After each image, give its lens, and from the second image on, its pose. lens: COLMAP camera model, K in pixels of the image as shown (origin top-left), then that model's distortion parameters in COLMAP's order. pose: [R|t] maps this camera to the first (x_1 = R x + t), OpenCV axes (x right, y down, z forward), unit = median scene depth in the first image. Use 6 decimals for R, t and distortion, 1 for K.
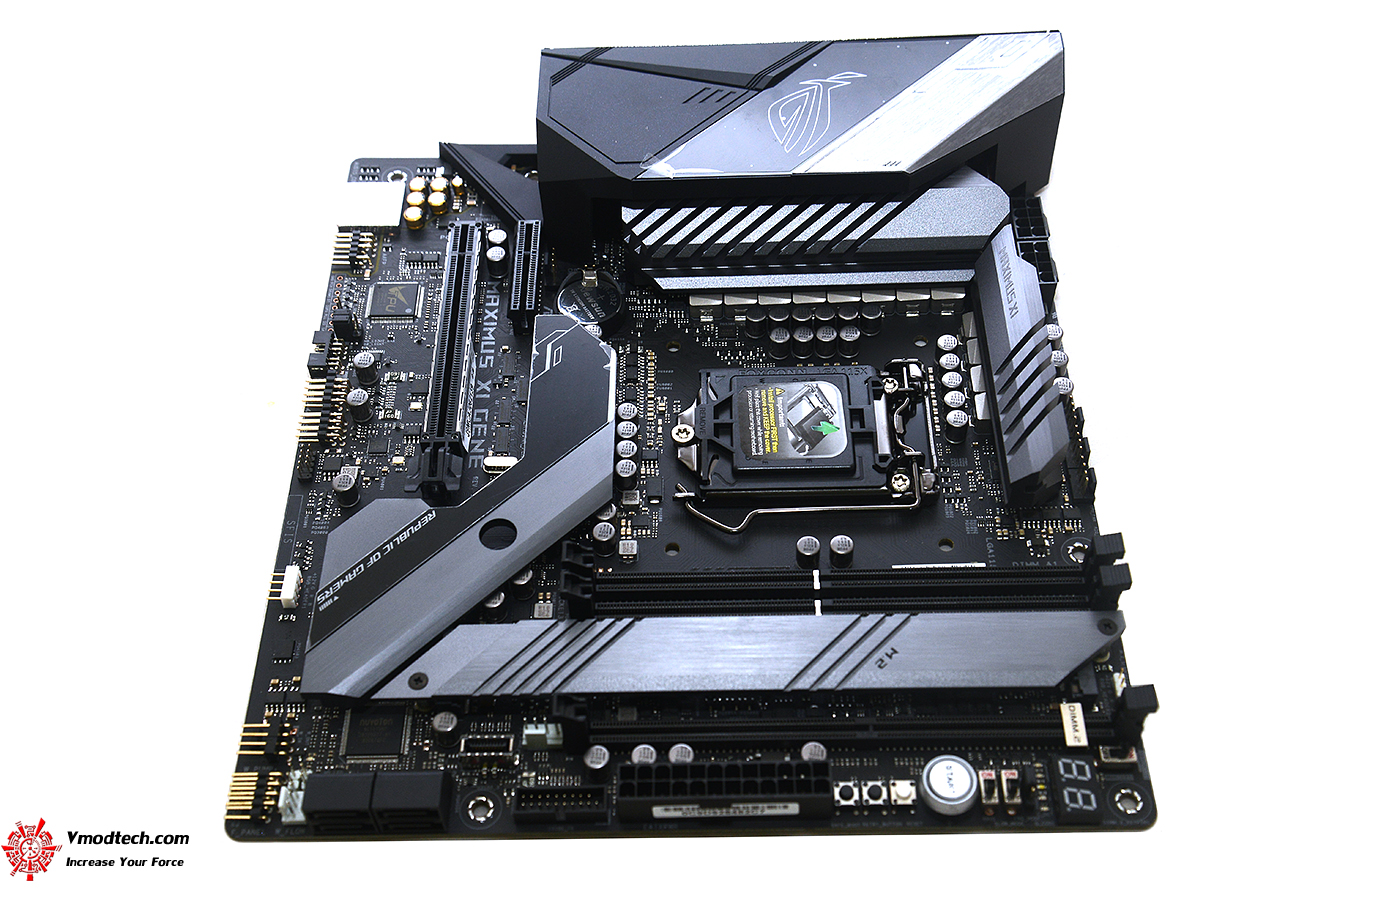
lens RADIAL K [[1558.5, 0, 689.0], [0, 1558.5, 460.0], [0, 0, 1]] dist [0.108214, -0.010143]
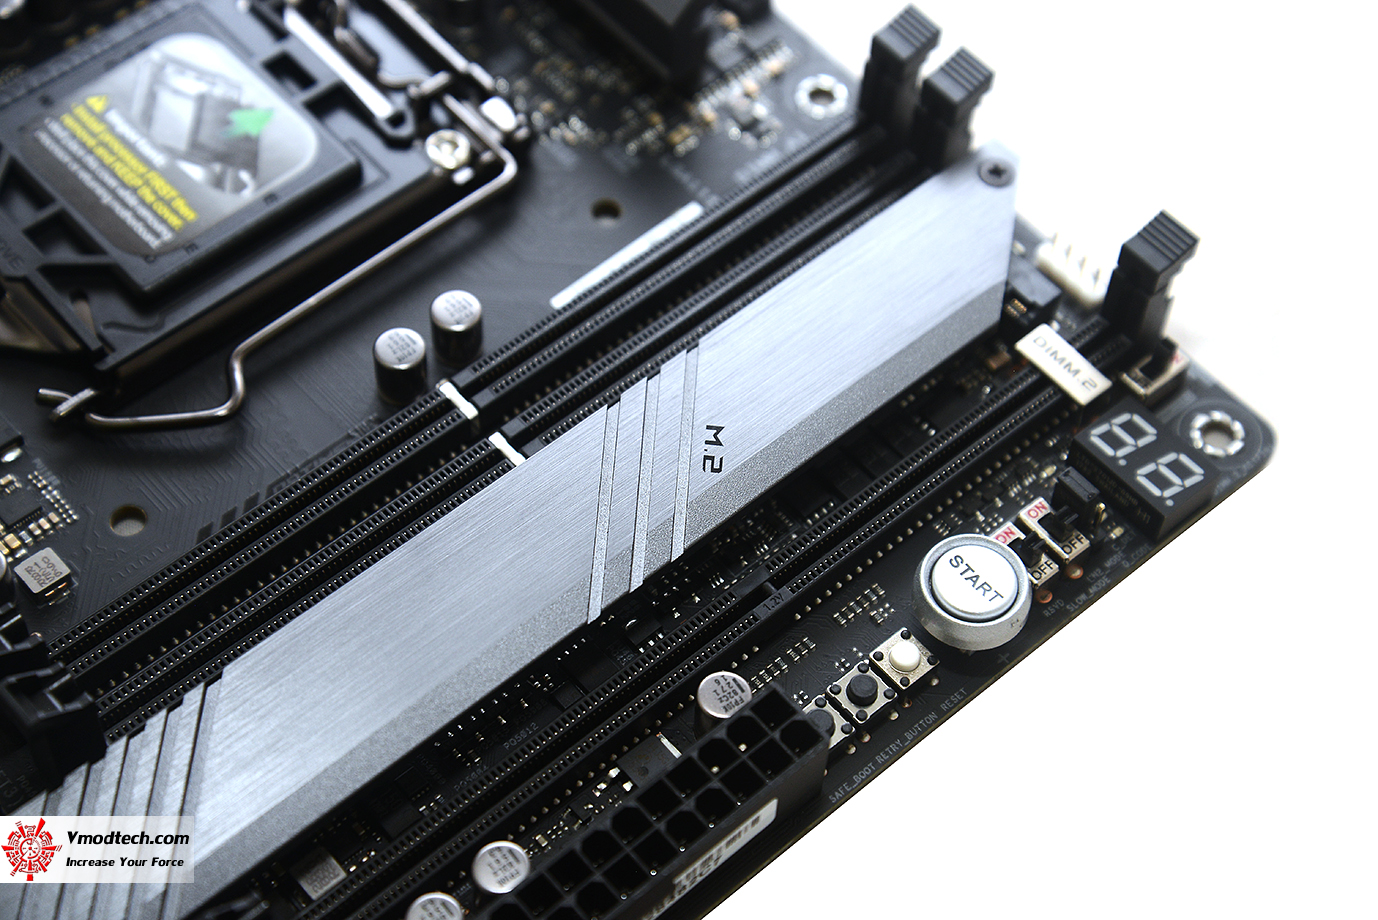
lens RADIAL K [[2599.7, 0, 689.0], [0, 2599.7, 460.0], [0, 0, 1]] dist [0.292483, 0.345877]
pose [[0.747070, -0.516465, 0.418509, -0.197864], [0.480042, 0.854658, 0.197786, -0.028118], [-0.459832, 0.053142, 0.886415, 0.287267]]
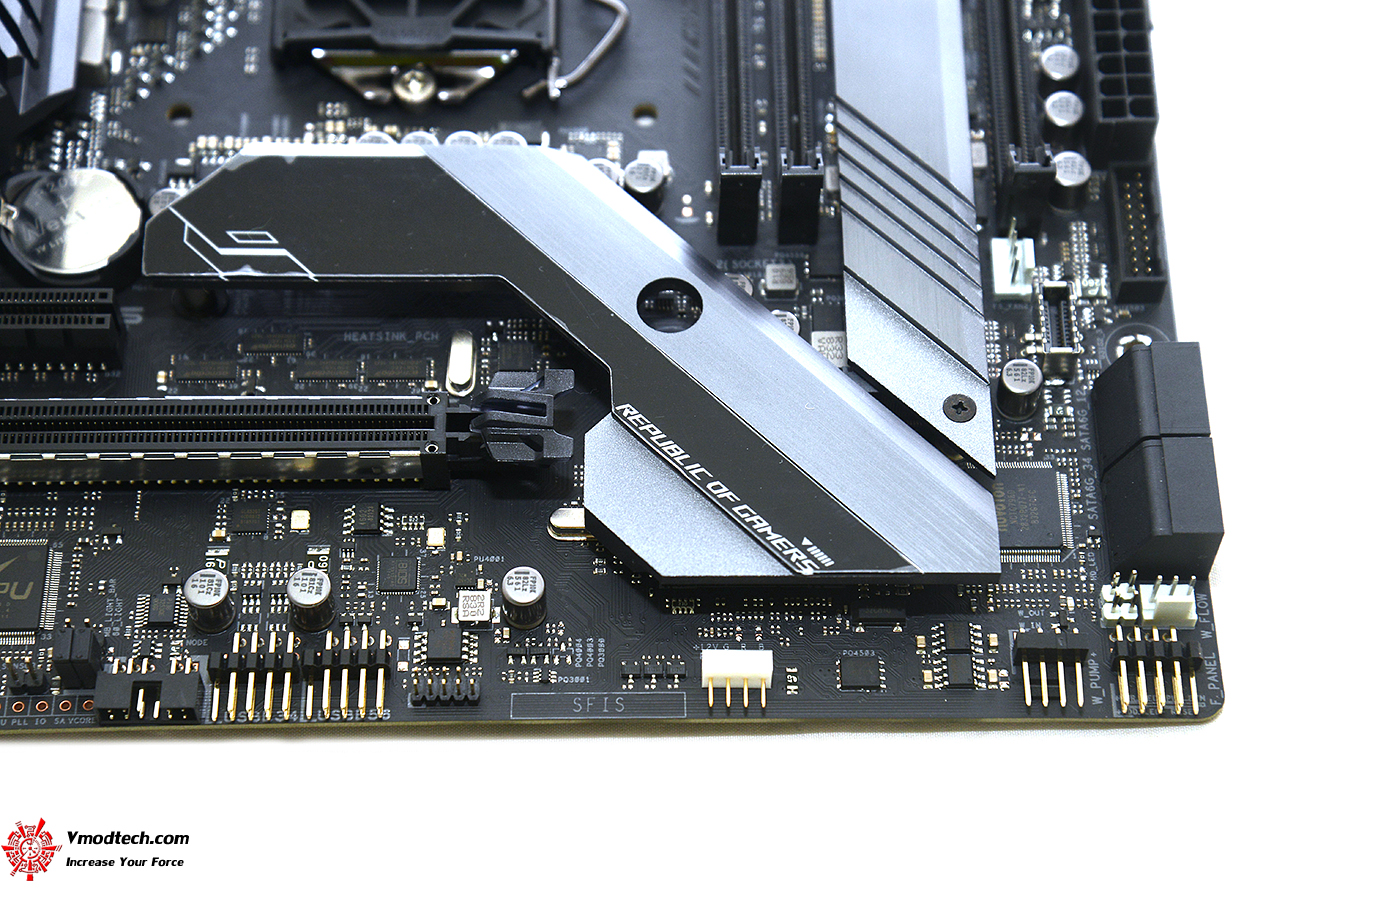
lens RADIAL K [[2599.7, 0, 689.0], [0, 2599.7, 460.0], [0, 0, 1]] dist [0.292483, 0.345877]
pose [[-0.010835, -0.852962, 0.521861, -0.662799], [0.787766, 0.314160, 0.529838, -0.429463], [-0.615880, 0.416845, 0.668530, 0.389610]]
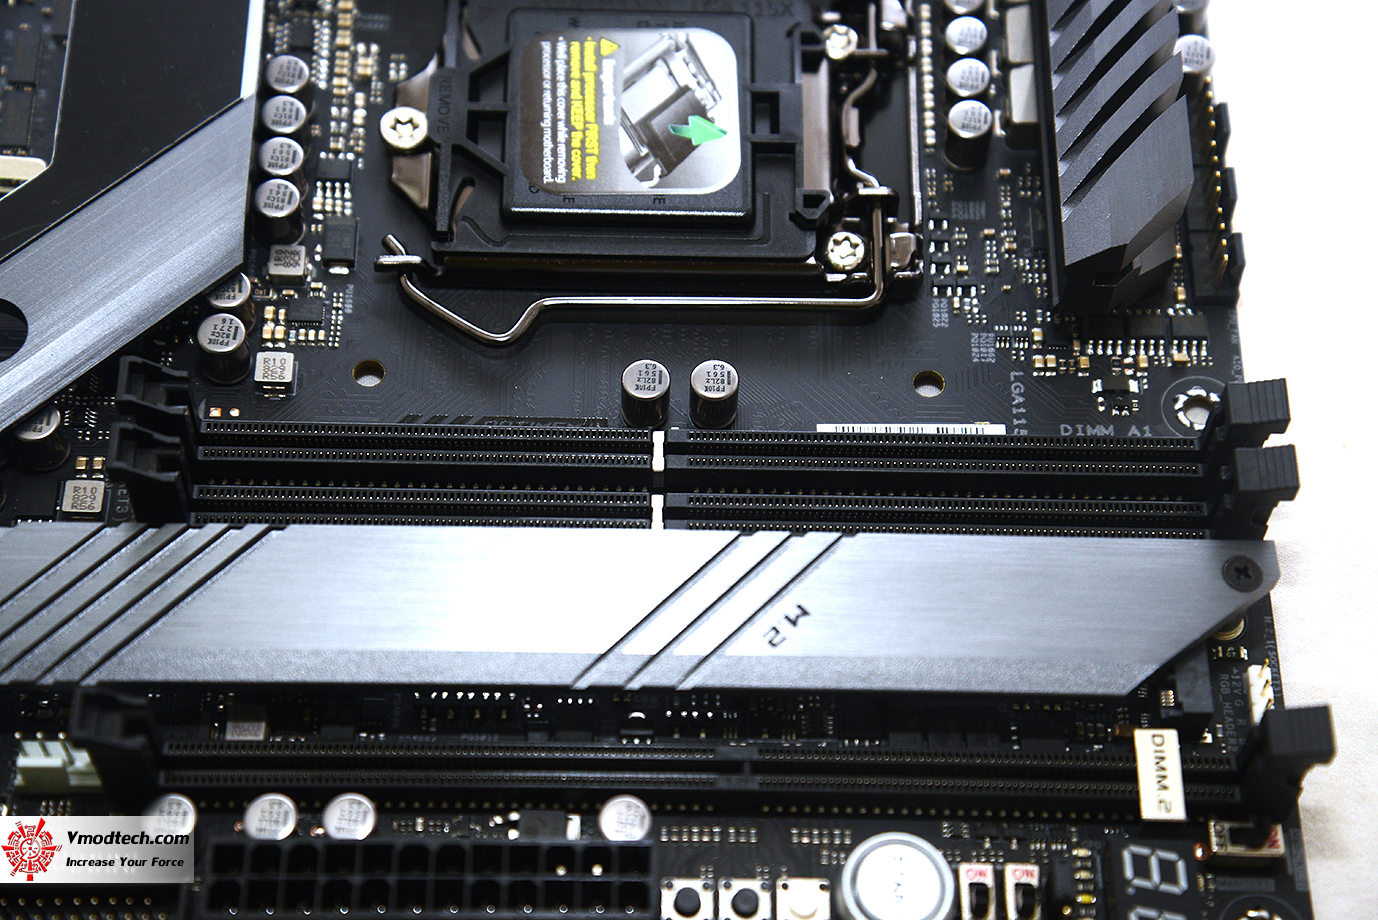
lens RADIAL K [[2599.7, 0, 689.0], [0, 2599.7, 460.0], [0, 0, 1]] dist [0.292483, 0.345877]
pose [[0.998420, 0.032542, 0.045808, 0.053888], [-0.038568, 0.989751, 0.137498, -0.032550], [-0.040864, -0.139048, 0.989442, 0.194723]]
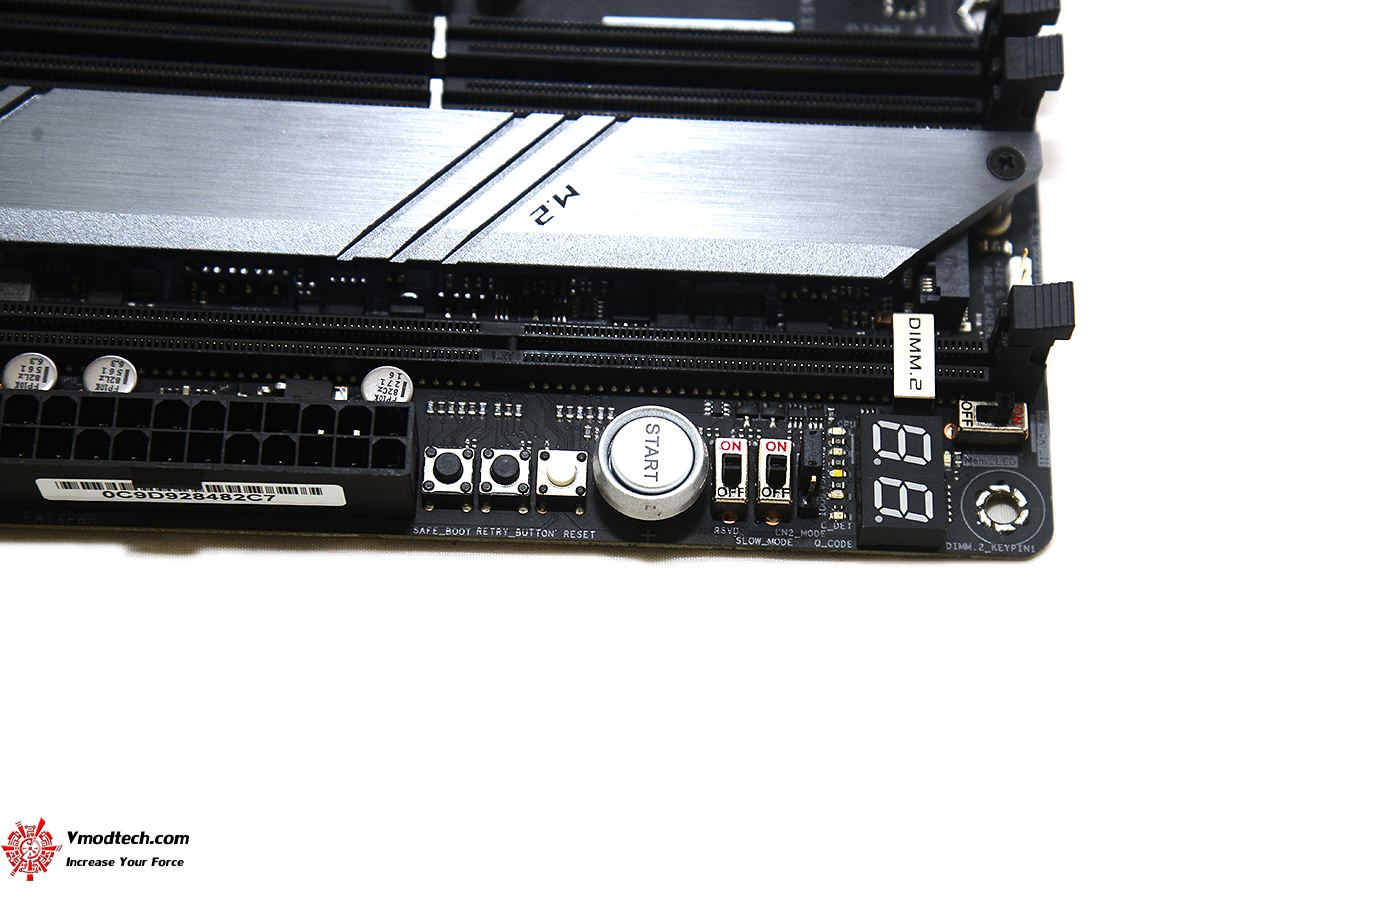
lens RADIAL K [[2599.7, 0, 689.0], [0, 2599.7, 460.0], [0, 0, 1]] dist [0.292483, 0.345877]
pose [[0.996677, 0.048943, 0.065115, 0.111669], [-0.062024, 0.974167, 0.217143, 0.022756], [-0.052805, -0.220460, 0.973966, 0.172931]]
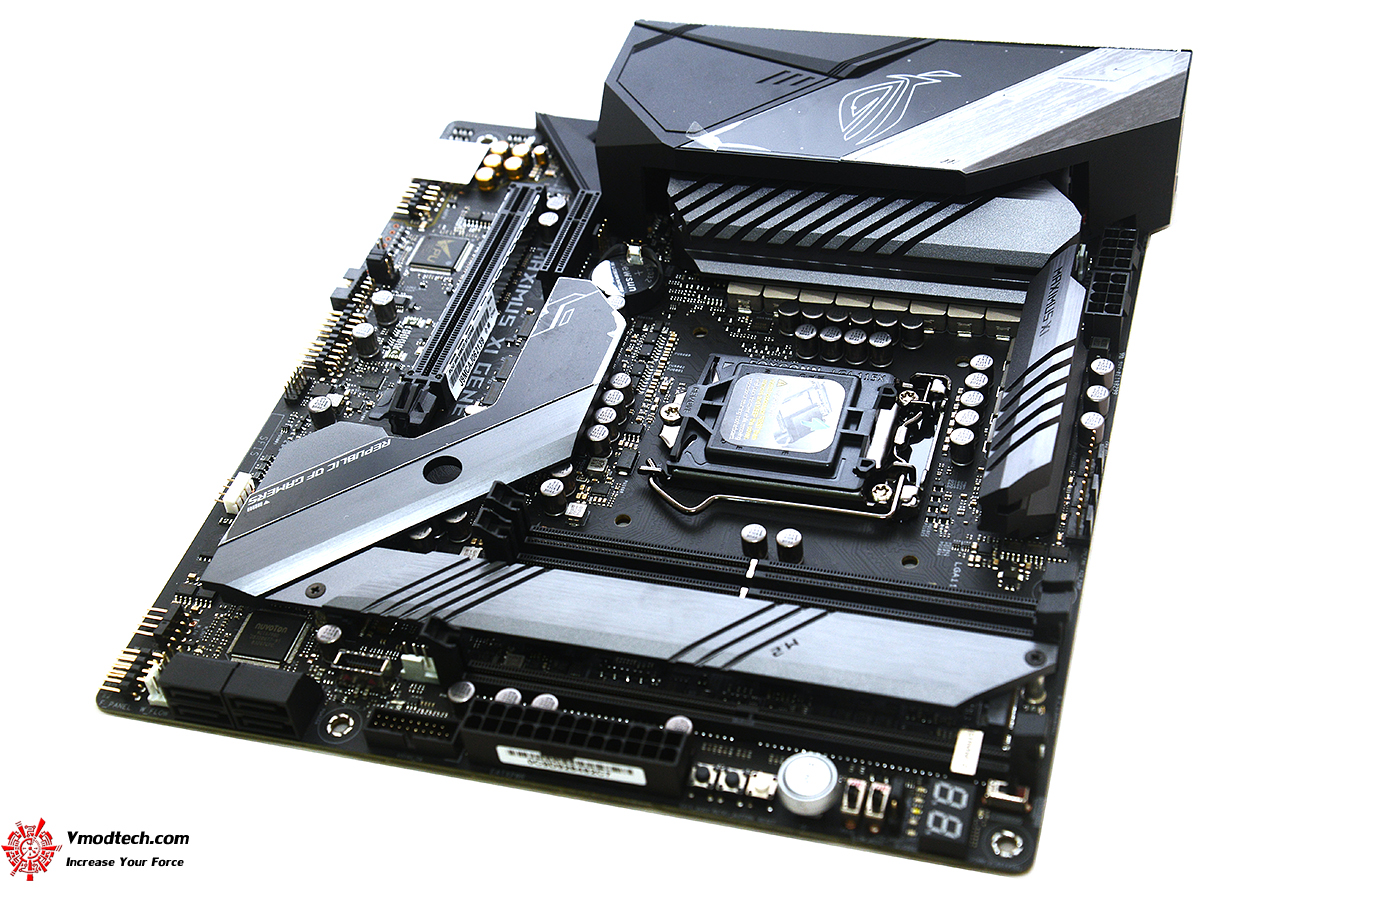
lens RADIAL K [[1886.9, 0, 689.0], [0, 1886.9, 460.0], [0, 0, 1]] dist [0.196901, 0.015179]
pose [[0.959835, 0.148021, -0.238339, 0.302121], [-0.174105, 0.980394, -0.092276, 0.123022], [0.220008, 0.130066, 0.966788, -0.097621]]
